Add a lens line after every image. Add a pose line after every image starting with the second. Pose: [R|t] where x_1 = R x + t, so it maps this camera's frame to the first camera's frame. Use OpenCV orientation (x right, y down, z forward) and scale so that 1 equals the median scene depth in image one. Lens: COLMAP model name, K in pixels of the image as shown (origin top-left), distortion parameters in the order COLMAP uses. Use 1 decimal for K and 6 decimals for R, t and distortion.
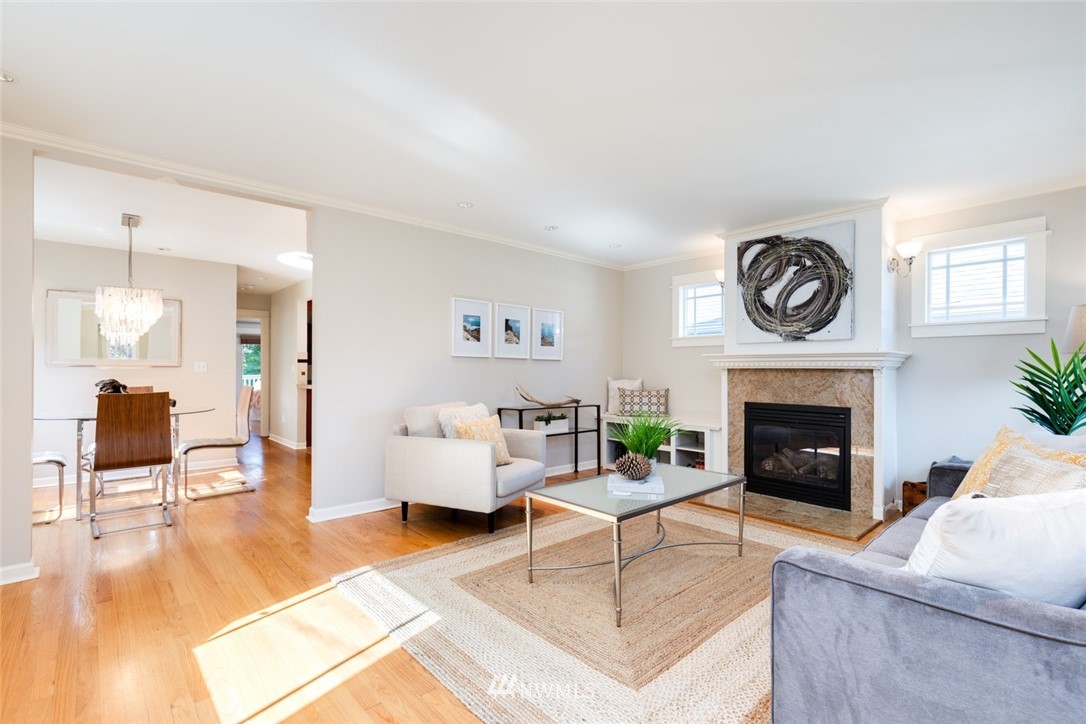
lens RADIAL K [[487.9, 0, 542.0], [0, 487.9, 370.3], [0, 0, 1]] dist [0.010005, -0.001651]
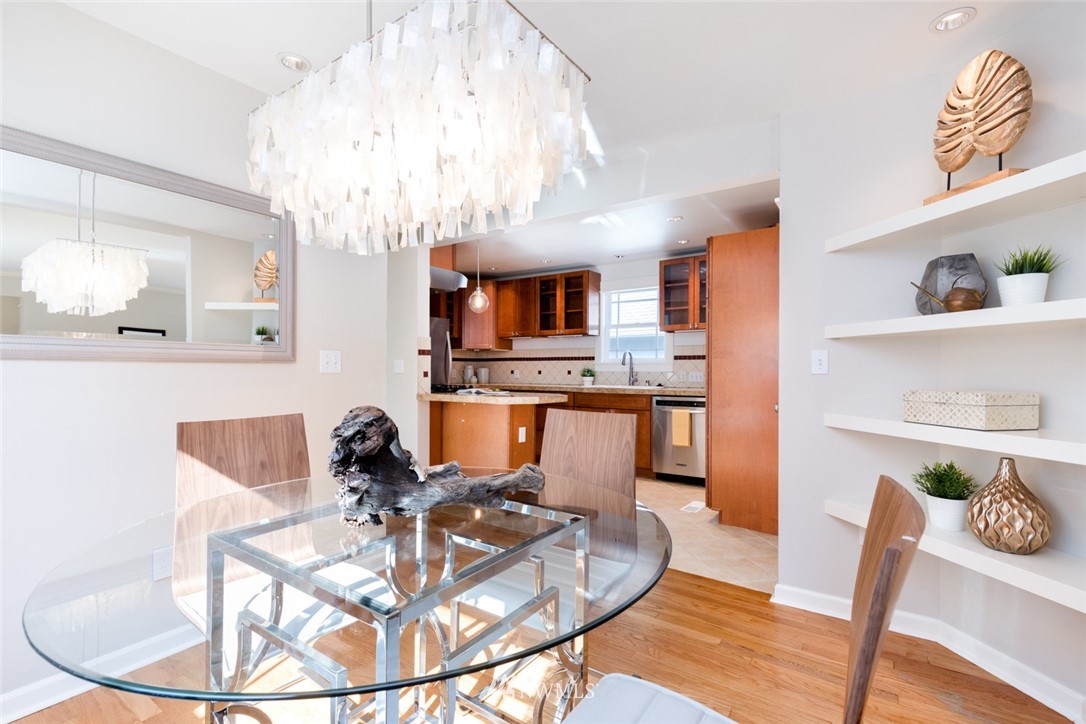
lens RADIAL K [[487.9, 0, 539.4], [0, 487.9, 368.0], [0, 0, 1]] dist [0.010005, -0.001651]
pose [[0.975472, -0.001040, 0.220122, -0.806472], [0.000476, 0.999996, 0.002617, -0.003290], [-0.220124, -0.002448, 0.975469, 0.685161]]
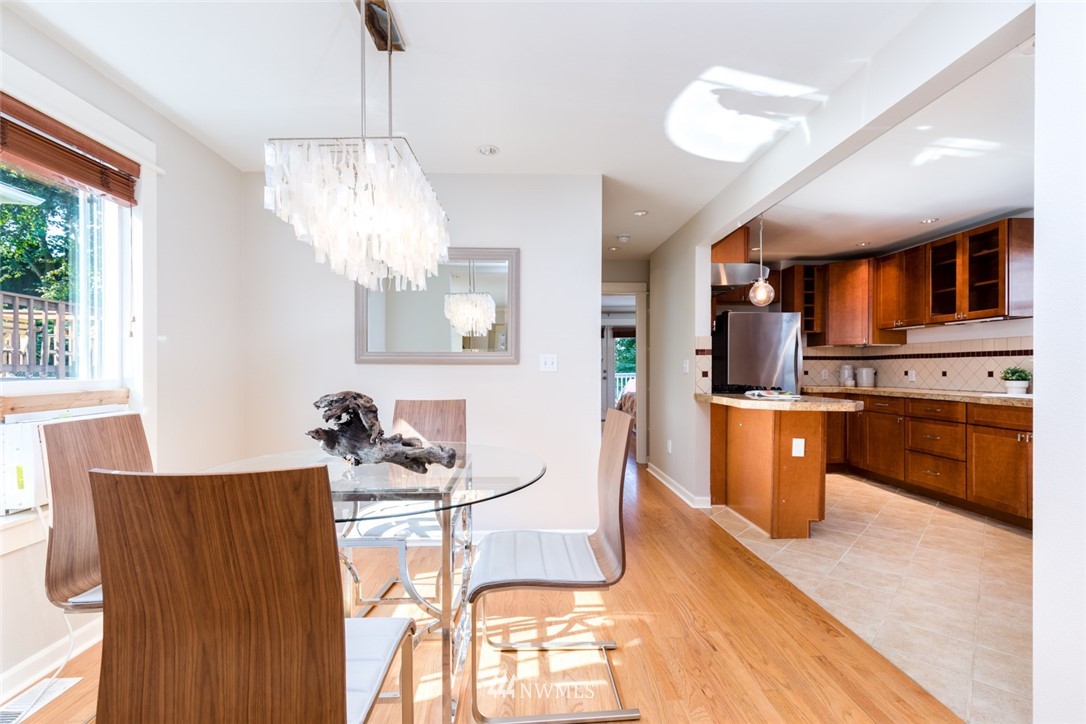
lens RADIAL K [[487.9, 0, 542.2], [0, 487.9, 369.7], [0, 0, 1]] dist [0.010005, -0.001651]
pose [[0.764801, -0.001733, -0.644265, -0.445573], [0.004239, 0.999988, 0.002343, -0.001280], [0.644253, -0.004523, 0.764799, 0.742595]]
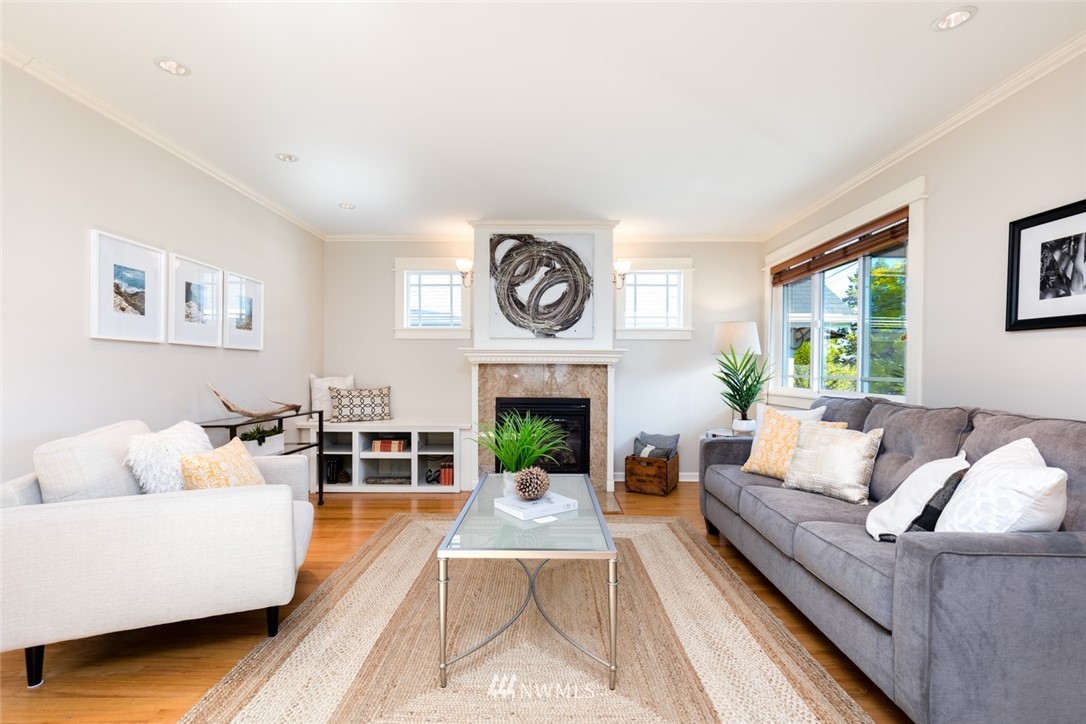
lens RADIAL K [[487.9, 0, 541.5], [0, 487.9, 369.9], [0, 0, 1]] dist [0.010005, -0.001651]
pose [[0.684091, -0.004898, 0.729381, -0.246931], [-0.001754, 0.999964, 0.008360, 0.000656], [-0.729395, -0.006998, 0.684057, 0.271493]]
